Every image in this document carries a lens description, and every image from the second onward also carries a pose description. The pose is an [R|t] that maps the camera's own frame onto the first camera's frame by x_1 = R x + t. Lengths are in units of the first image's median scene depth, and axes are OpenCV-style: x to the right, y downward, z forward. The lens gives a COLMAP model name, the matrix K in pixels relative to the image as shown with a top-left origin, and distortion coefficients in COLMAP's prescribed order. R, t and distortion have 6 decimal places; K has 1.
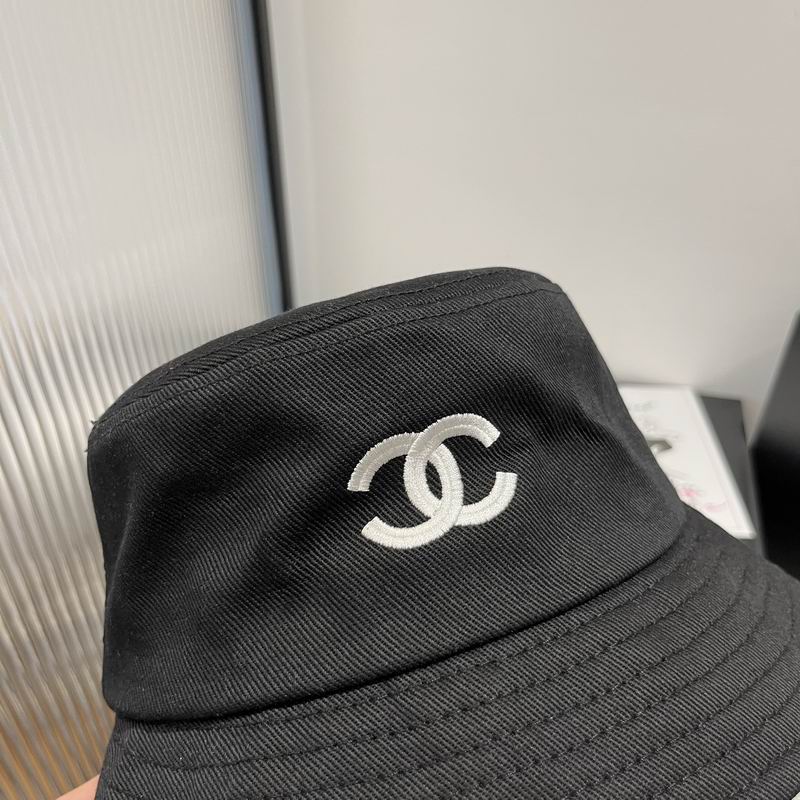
lens RADIAL K [[786.9, 0, 402.7], [0, 786.9, 403.0], [0, 0, 1]] dist [-0.000188, -0.010160]
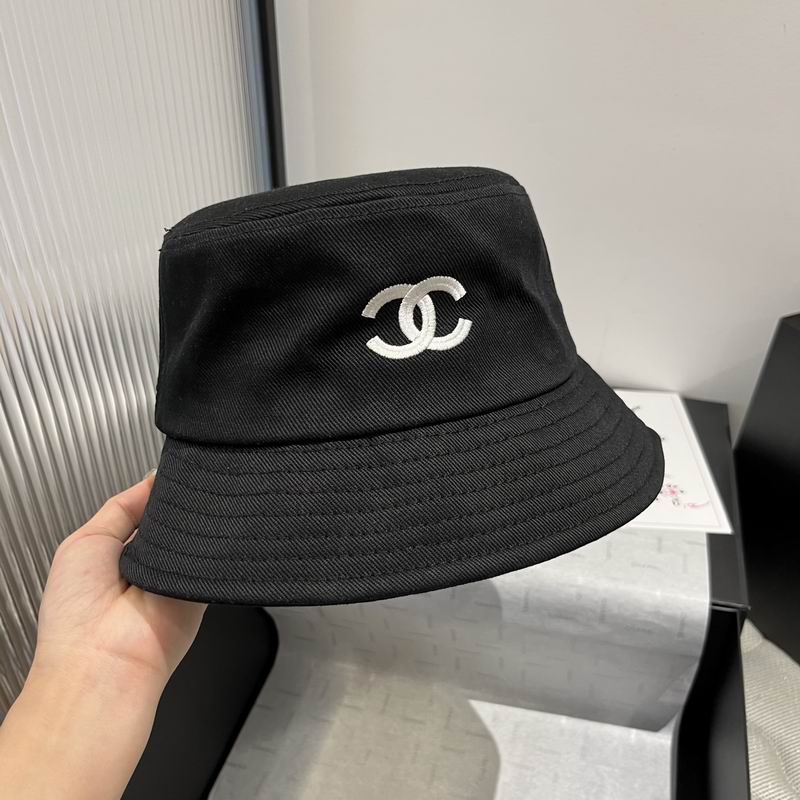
lens RADIAL K [[776.1, 0, 405.4], [0, 776.1, 418.4], [0, 0, 1]] dist [0.005257, 0.007547]
pose [[0.984863, 0.142400, 0.098826, -0.104281], [-0.163130, 0.954204, 0.250766, -0.087364], [-0.058592, -0.263092, 0.962990, -0.490140]]
